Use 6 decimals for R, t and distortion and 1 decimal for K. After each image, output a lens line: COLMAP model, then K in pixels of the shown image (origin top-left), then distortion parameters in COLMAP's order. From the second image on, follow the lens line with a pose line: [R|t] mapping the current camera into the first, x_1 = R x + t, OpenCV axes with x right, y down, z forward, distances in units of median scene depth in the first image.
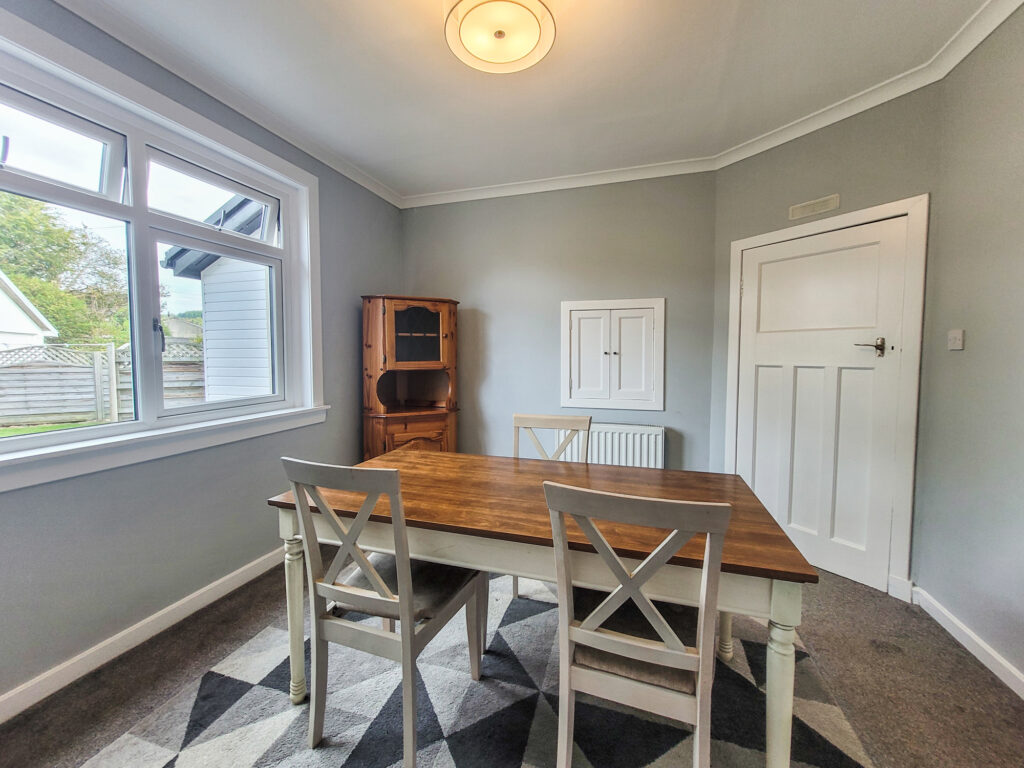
lens RADIAL K [[406.6, 0, 510.6], [0, 406.6, 372.0], [0, 0, 1]] dist [0.000495, 0.000088]
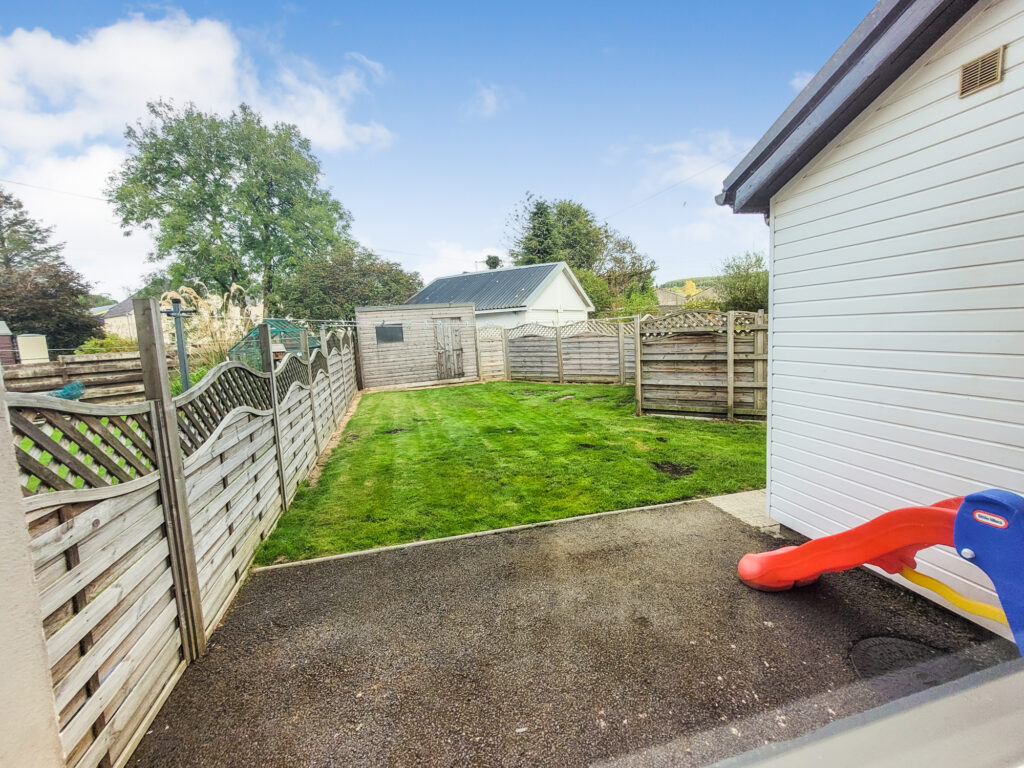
lens RADIAL K [[414.4, 0, 514.5], [0, 414.4, 373.2], [0, 0, 1]] dist [-0.001045, -0.000363]
pose [[0.524618, 0.067203, -0.848681, -0.191765], [0.014153, 0.996053, 0.087622, -0.016756], [0.851220, -0.057979, 0.521597, 0.143472]]
